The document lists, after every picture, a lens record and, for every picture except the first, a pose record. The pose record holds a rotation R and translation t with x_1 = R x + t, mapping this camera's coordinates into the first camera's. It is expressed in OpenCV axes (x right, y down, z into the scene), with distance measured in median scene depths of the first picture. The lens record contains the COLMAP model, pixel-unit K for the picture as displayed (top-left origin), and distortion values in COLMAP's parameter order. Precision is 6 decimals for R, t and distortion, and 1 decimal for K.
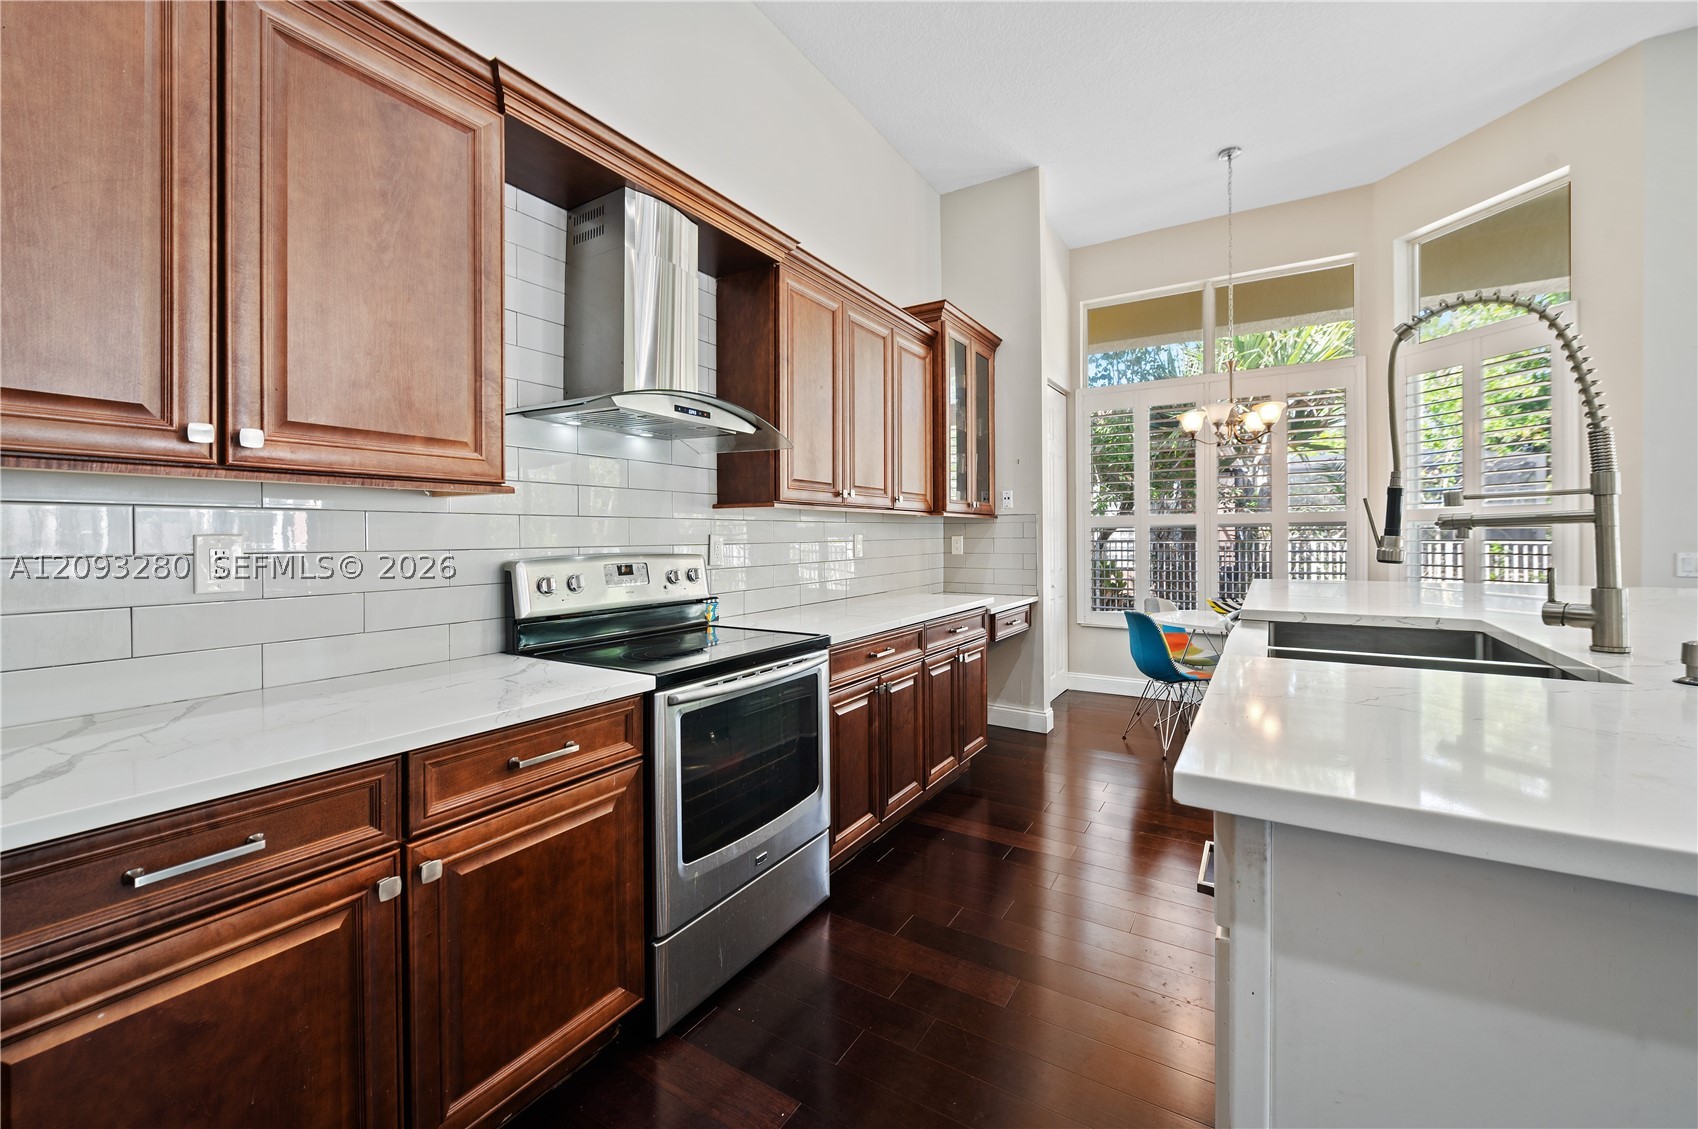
lens RADIAL K [[682.1, 0, 871.0], [0, 682.1, 538.5], [0, 0, 1]] dist [-0.005884, 0.000093]
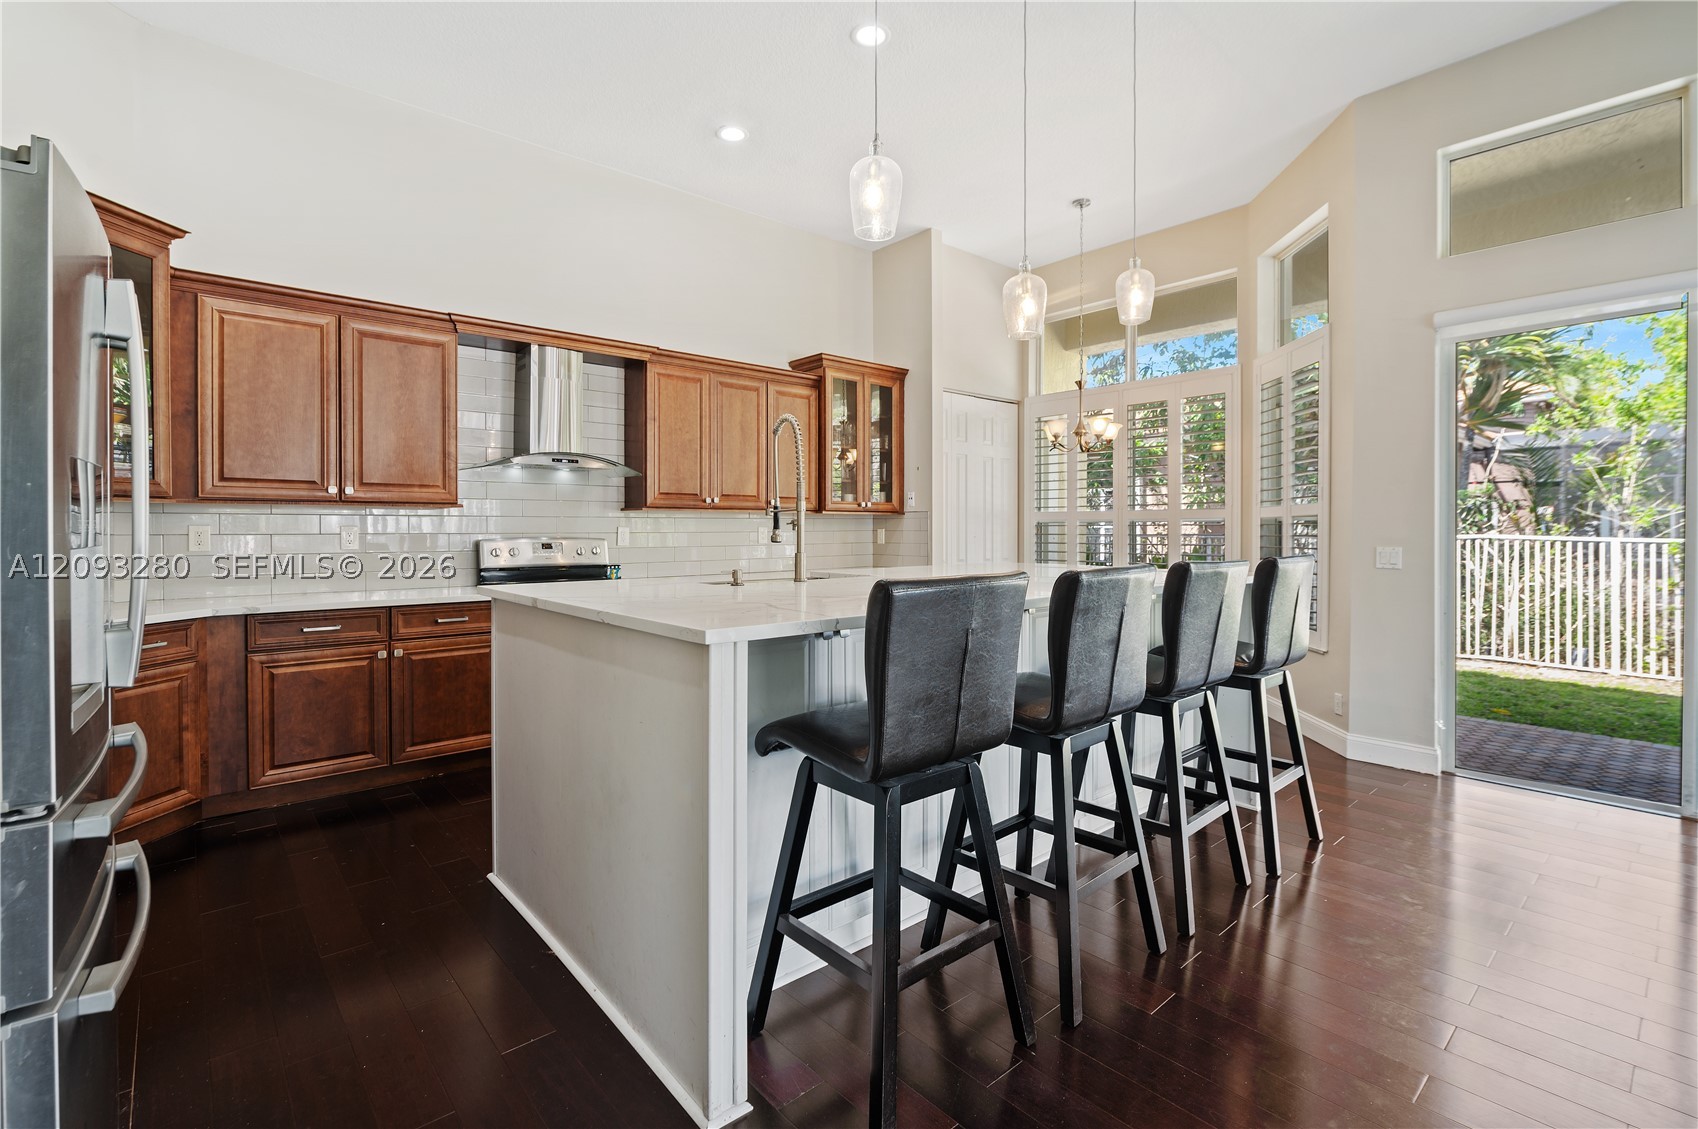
lens RADIAL K [[756.4, 0, 844.5], [0, 756.4, 534.7], [0, 0, 1]] dist [-0.001031, -0.000158]
pose [[0.952381, 0.008369, -0.304794, 1.525579], [-0.006891, 0.999959, 0.005926, -0.002213], [0.304831, -0.003544, 0.952400, -1.024932]]
